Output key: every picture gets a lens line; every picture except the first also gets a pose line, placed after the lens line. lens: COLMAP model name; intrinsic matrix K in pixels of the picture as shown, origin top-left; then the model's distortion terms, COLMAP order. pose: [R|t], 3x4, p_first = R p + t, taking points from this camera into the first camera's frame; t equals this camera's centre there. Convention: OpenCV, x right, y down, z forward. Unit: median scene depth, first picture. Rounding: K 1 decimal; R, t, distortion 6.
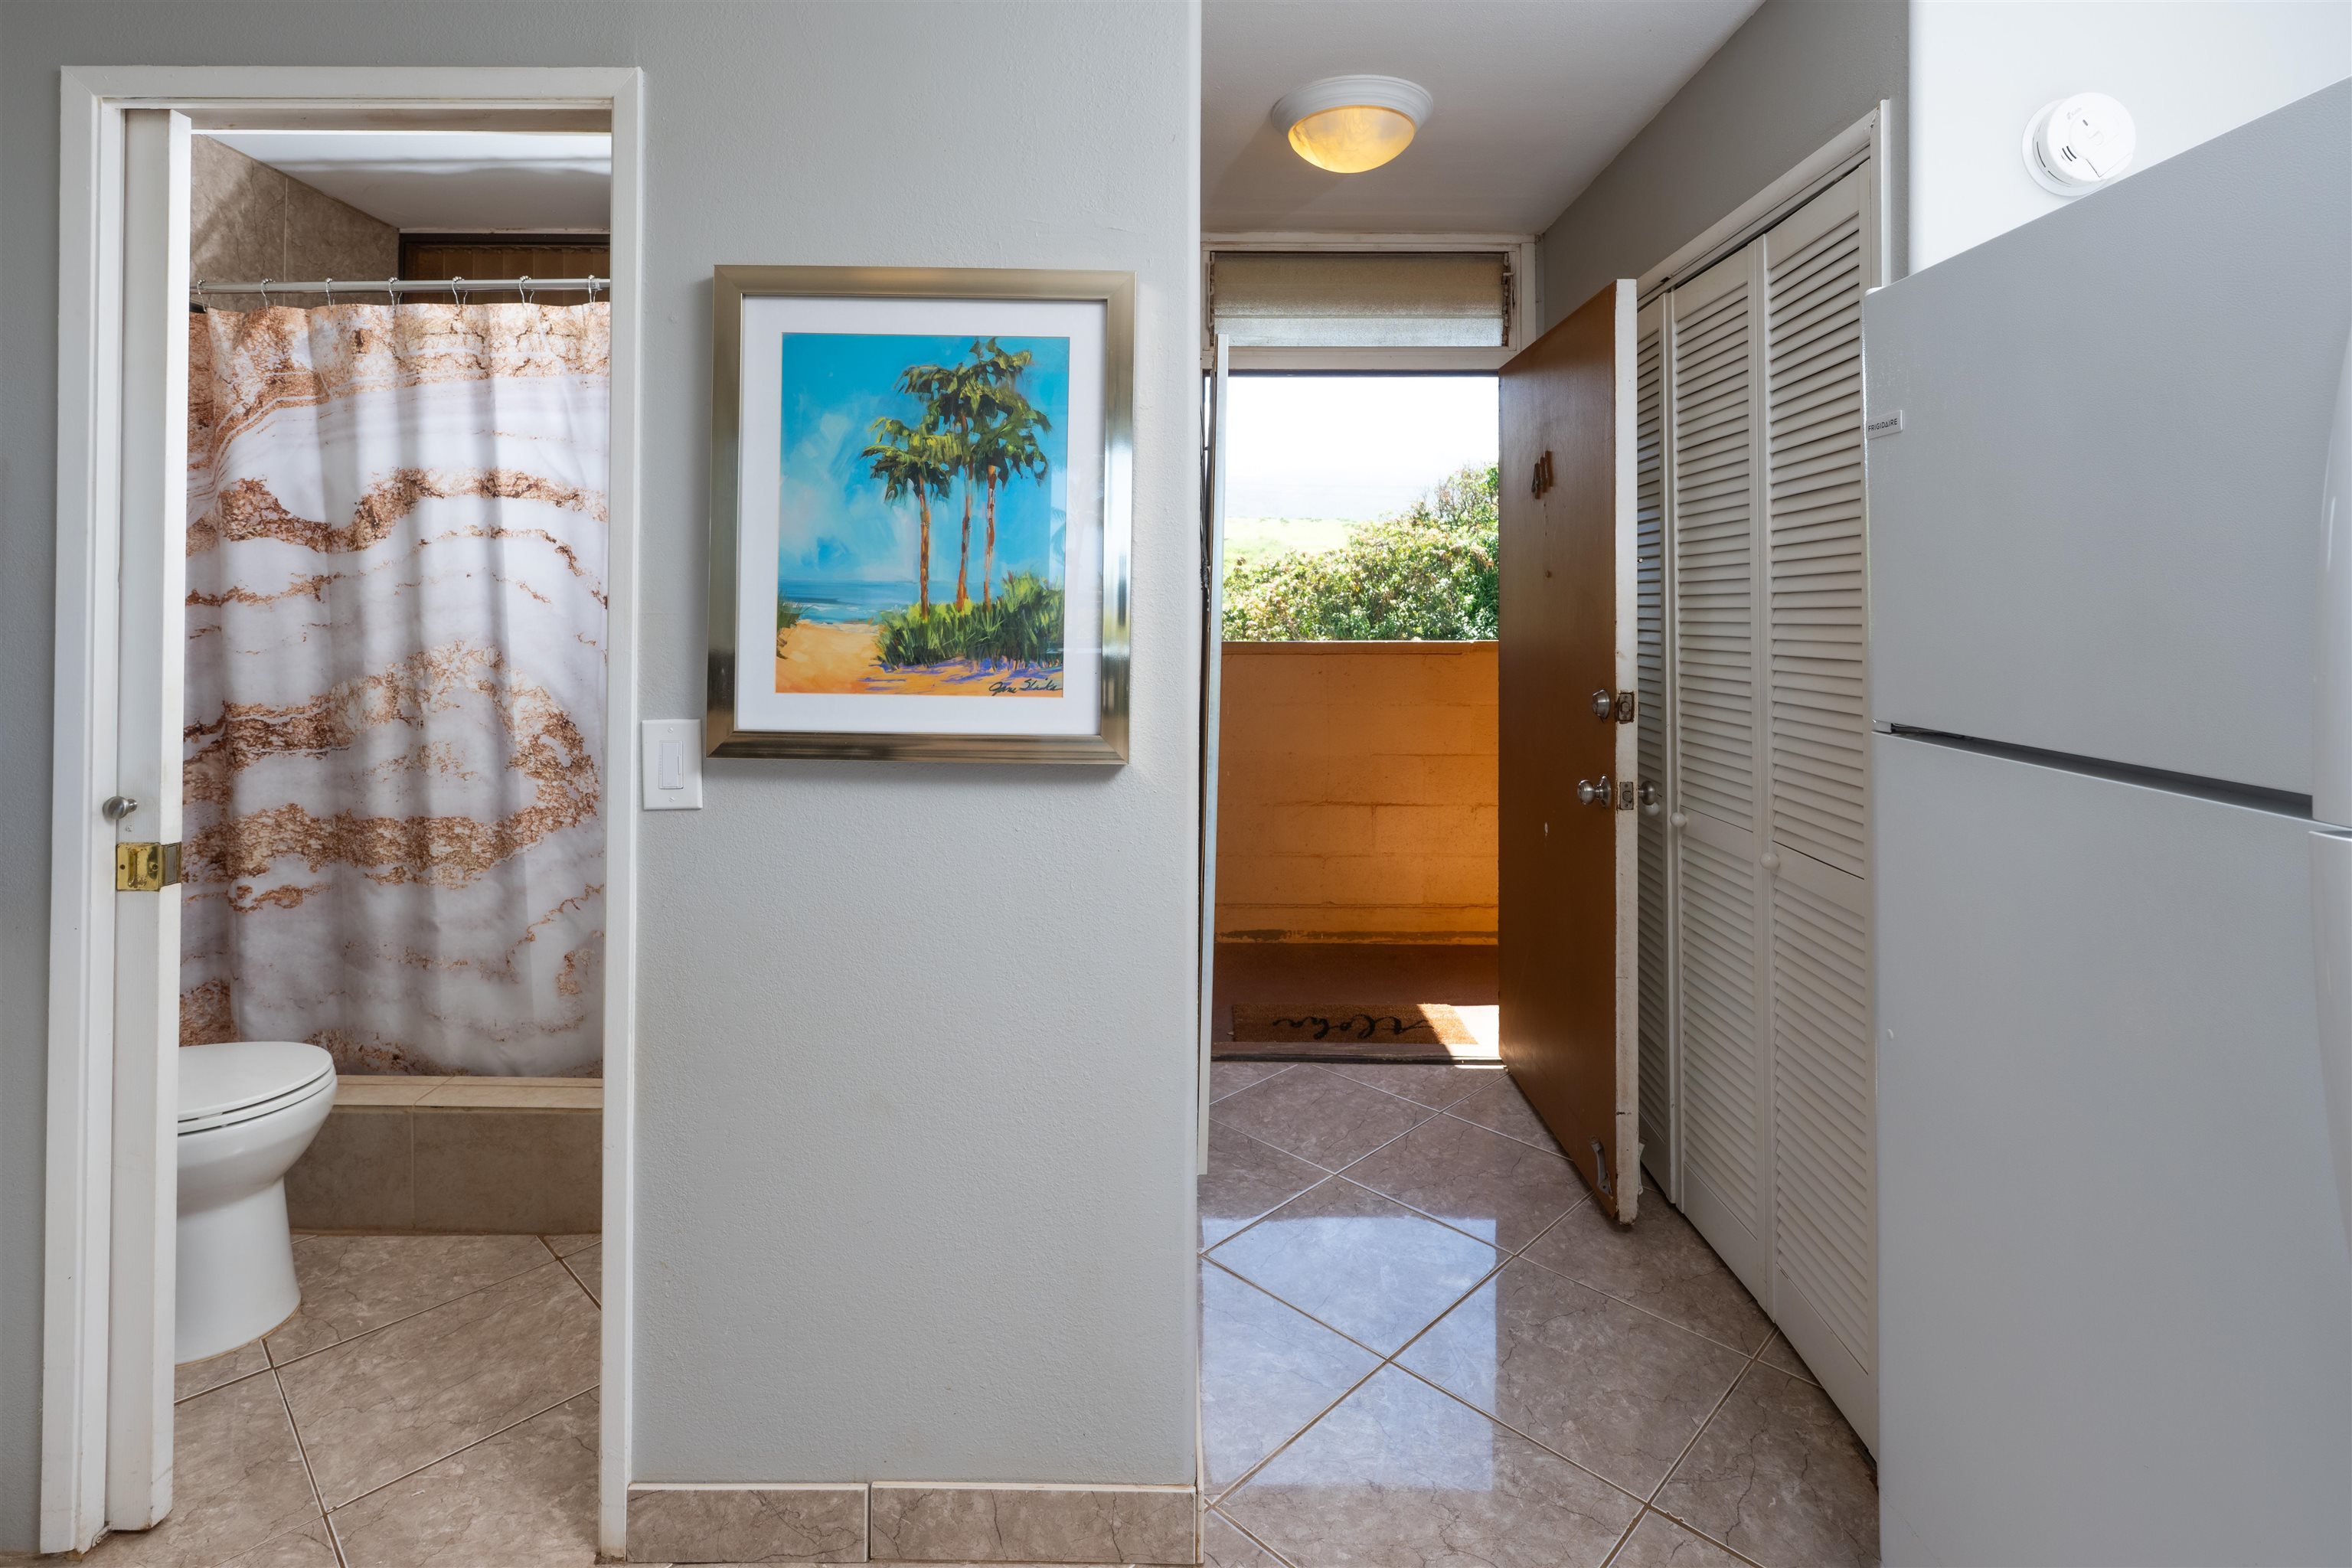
lens RADIAL K [[1120.6, 0, 1324.4], [0, 1120.6, 630.0], [0, 0, 1]] dist [0.003468, 0.001321]
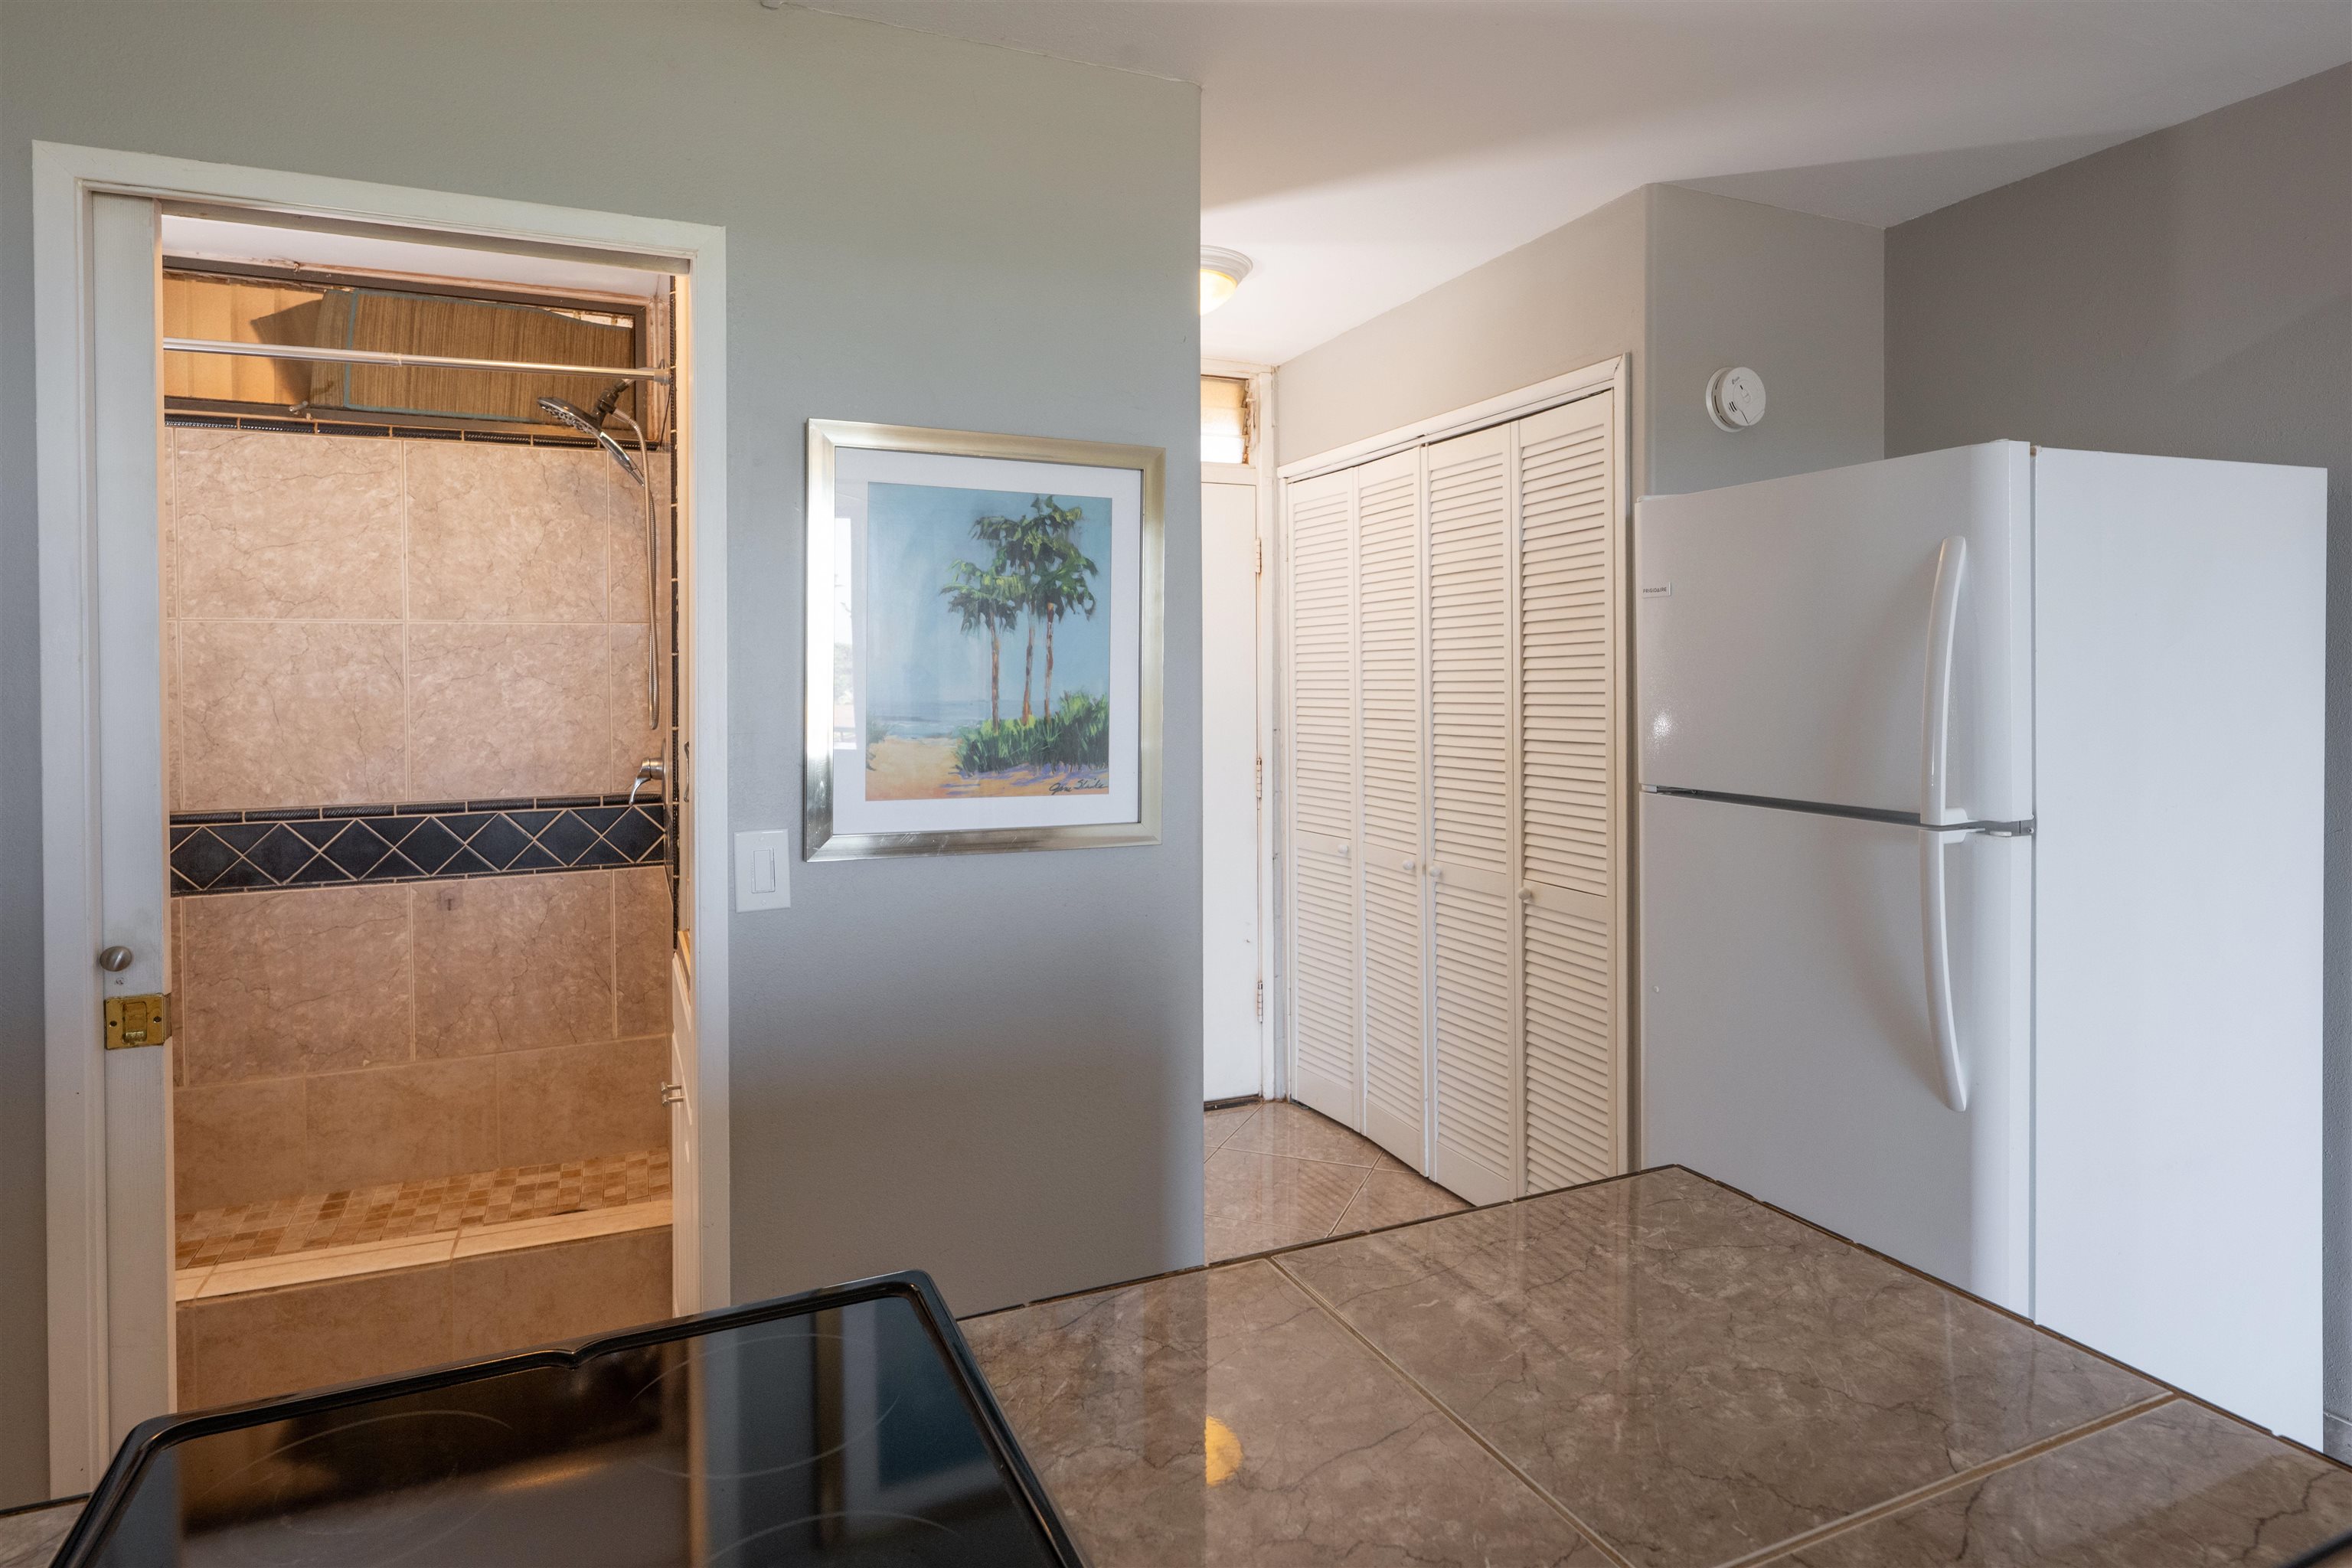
lens RADIAL K [[1505.4, 0, 1121.1], [0, 1505.4, 723.4], [0, 0, 1]] dist [0.014894, -0.001094]
pose [[0.909550, -0.024011, 0.414900, -0.892873], [0.012549, 0.999461, 0.030332, -0.065474], [-0.415405, -0.022382, 0.909361, -0.491619]]
